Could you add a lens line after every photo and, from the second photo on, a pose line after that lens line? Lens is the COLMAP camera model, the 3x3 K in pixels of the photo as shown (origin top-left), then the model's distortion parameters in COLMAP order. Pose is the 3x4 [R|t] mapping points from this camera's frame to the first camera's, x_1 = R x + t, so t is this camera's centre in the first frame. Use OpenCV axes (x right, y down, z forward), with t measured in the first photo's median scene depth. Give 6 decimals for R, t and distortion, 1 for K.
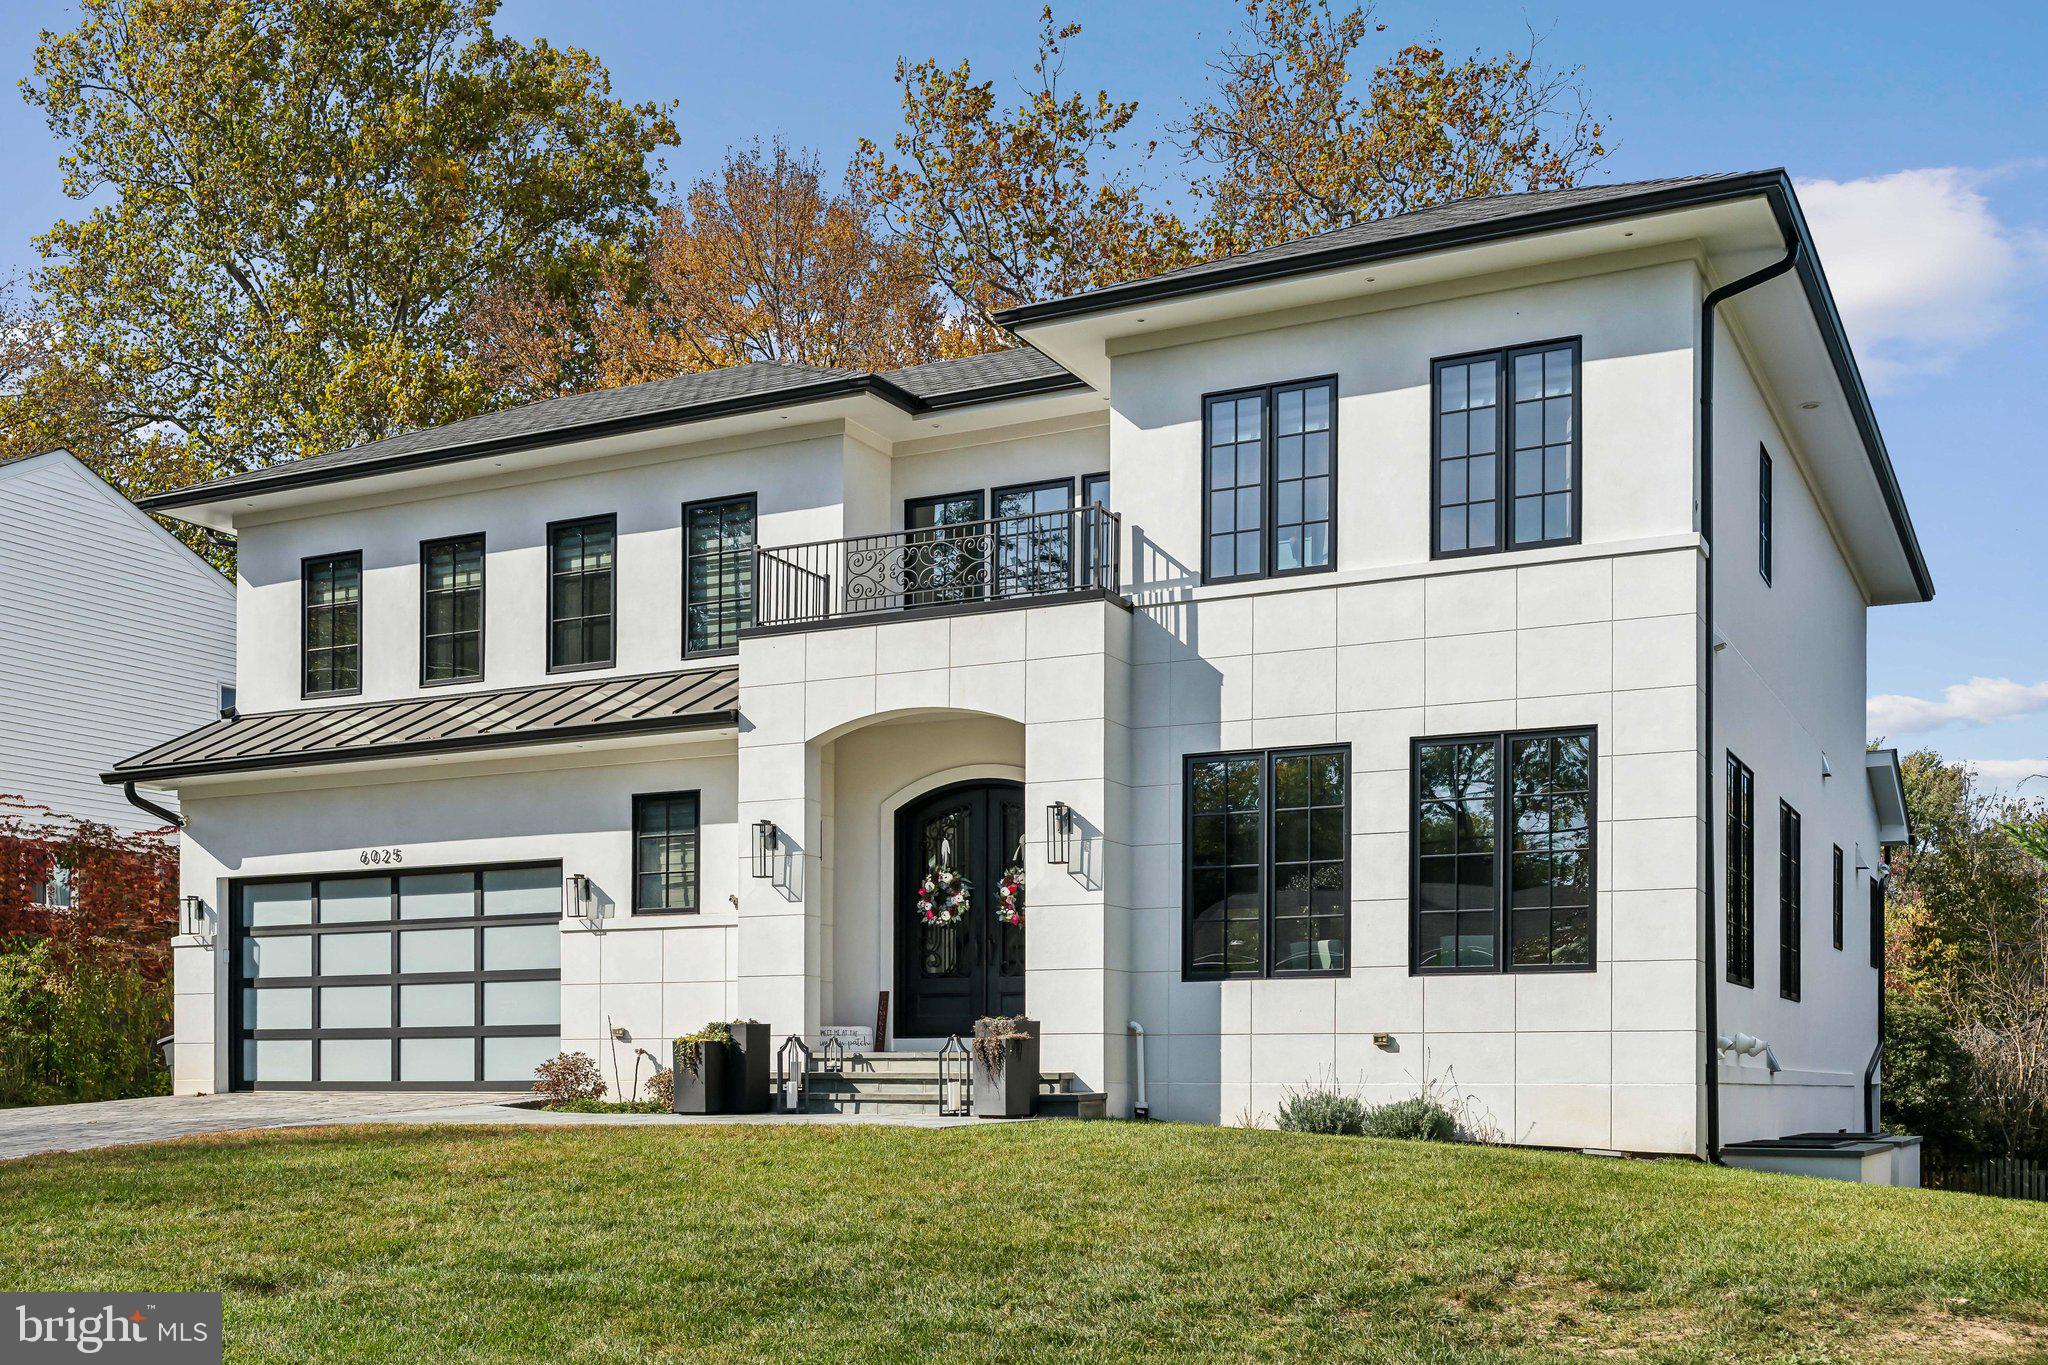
lens RADIAL K [[2096.4, 0, 1020.3], [0, 2096.4, 981.9], [0, 0, 1]] dist [0.010274, 0.004137]
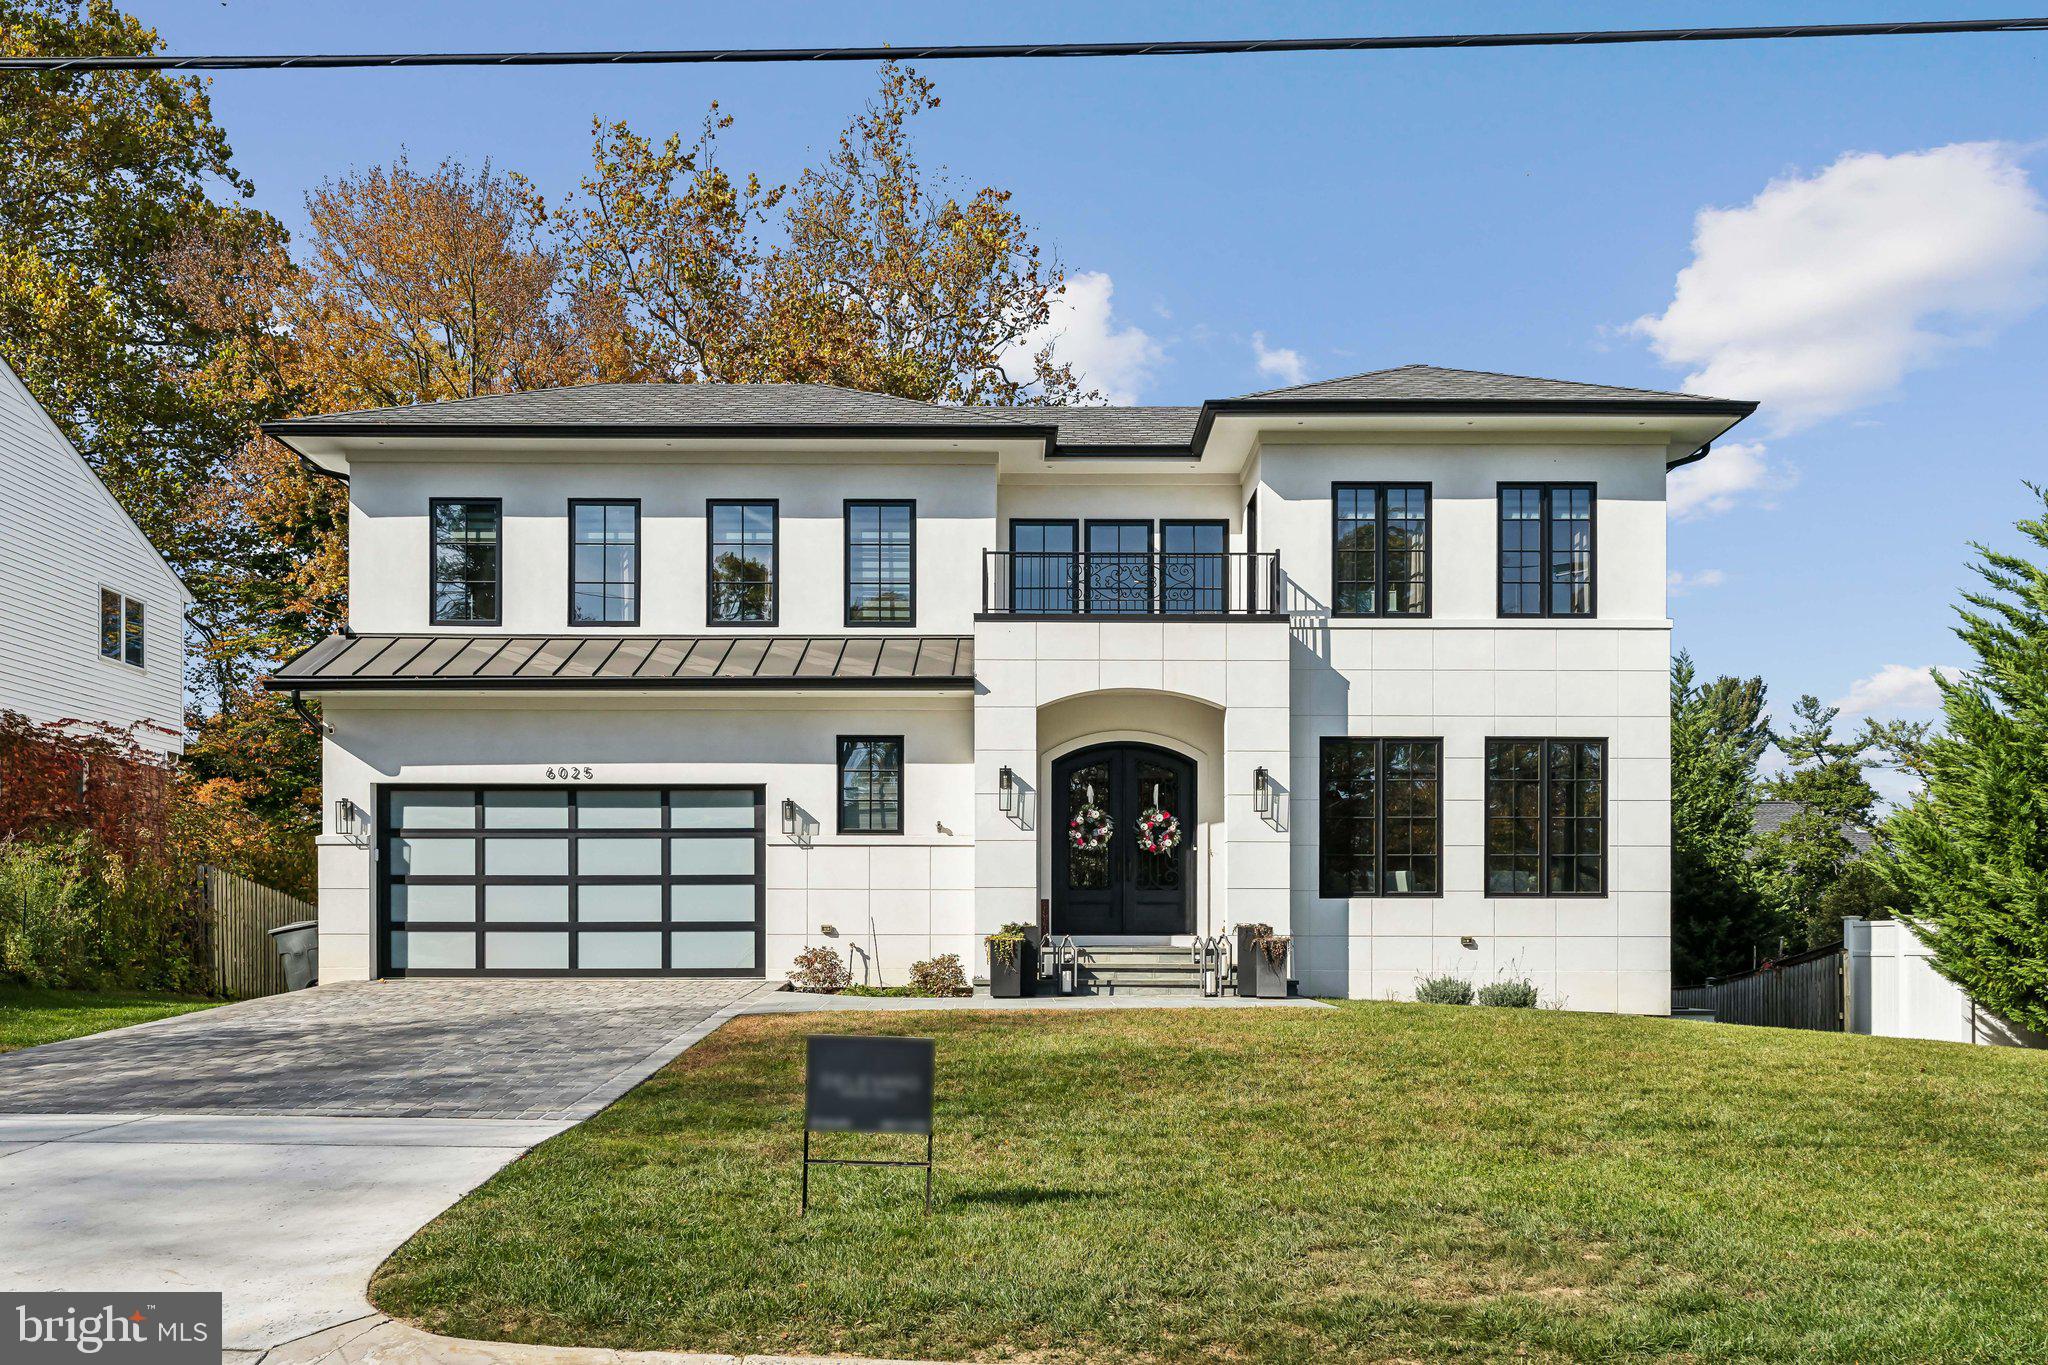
lens RADIAL K [[1605.0, 0, 1023.7], [0, 1605.0, 880.4], [0, 0, 1]] dist [-0.003384, 0.001421]
pose [[0.894257, 0.017738, 0.447202, -0.515294], [-0.021361, 0.999767, 0.003060, -0.009802], [-0.447043, -0.012289, 0.894428, 0.112022]]
